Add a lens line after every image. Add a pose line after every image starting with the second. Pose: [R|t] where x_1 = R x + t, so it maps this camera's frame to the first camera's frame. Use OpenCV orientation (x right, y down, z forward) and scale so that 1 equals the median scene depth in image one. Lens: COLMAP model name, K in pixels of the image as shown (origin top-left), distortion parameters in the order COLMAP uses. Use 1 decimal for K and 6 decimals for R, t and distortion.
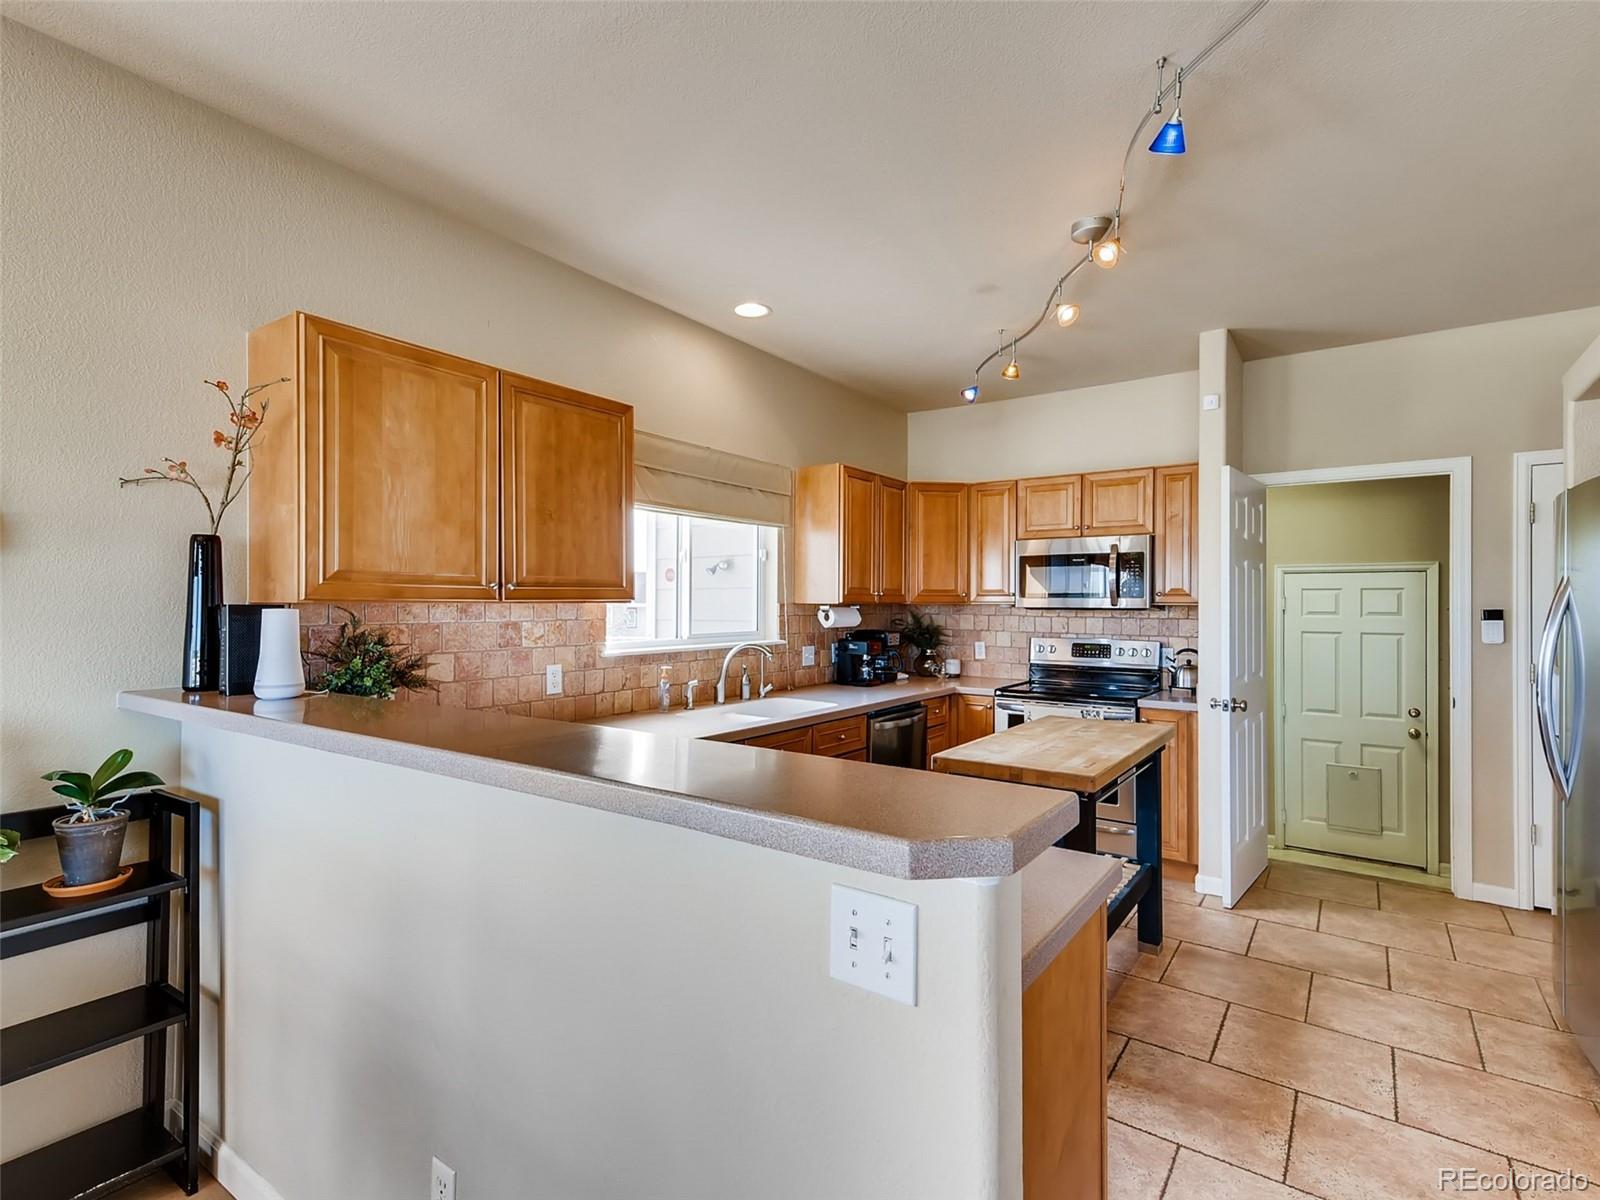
lens RADIAL K [[788.4, 0, 806.5], [0, 788.4, 599.6], [0, 0, 1]] dist [0.040481, -0.009018]
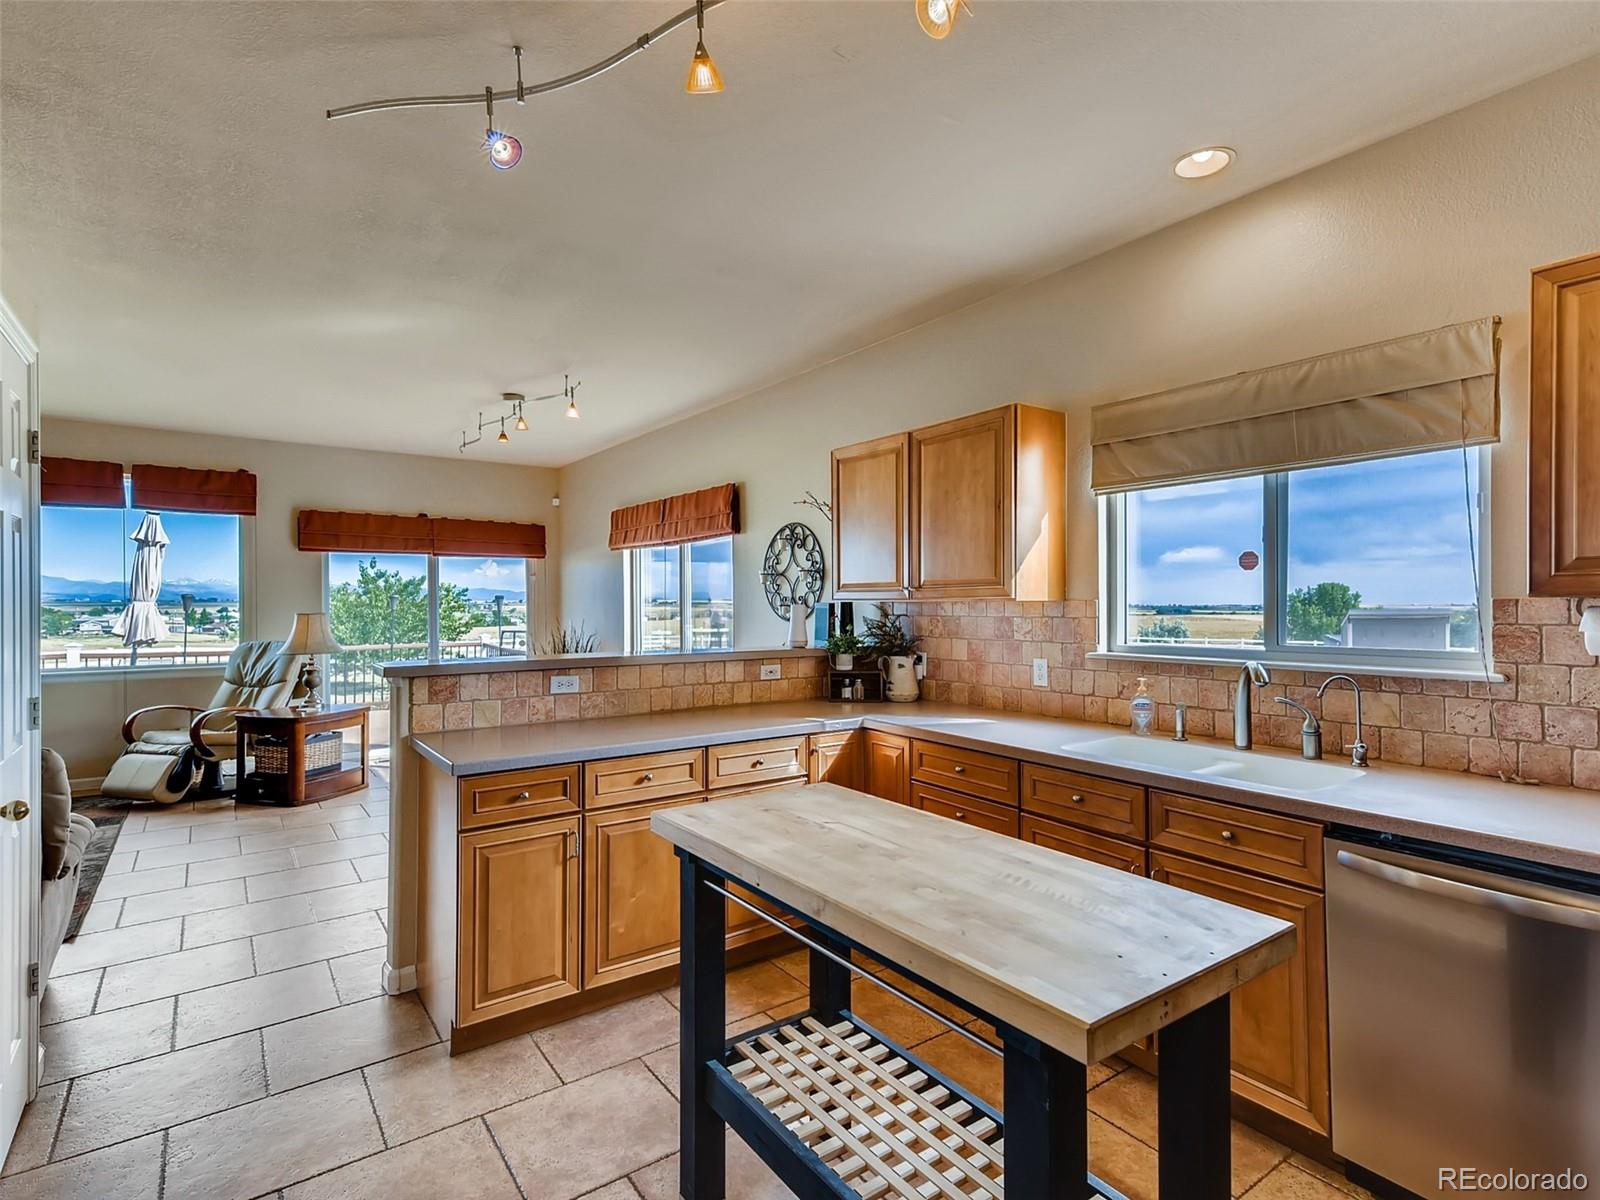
lens RADIAL K [[788.4, 0, 793.4], [0, 788.4, 605.1], [0, 0, 1]] dist [0.040481, -0.009018]
pose [[-0.315912, 0.001824, -0.948787, 0.600220], [0.006174, 0.999981, -0.000134, 0.006399], [0.948768, -0.005900, -0.315918, 0.771799]]
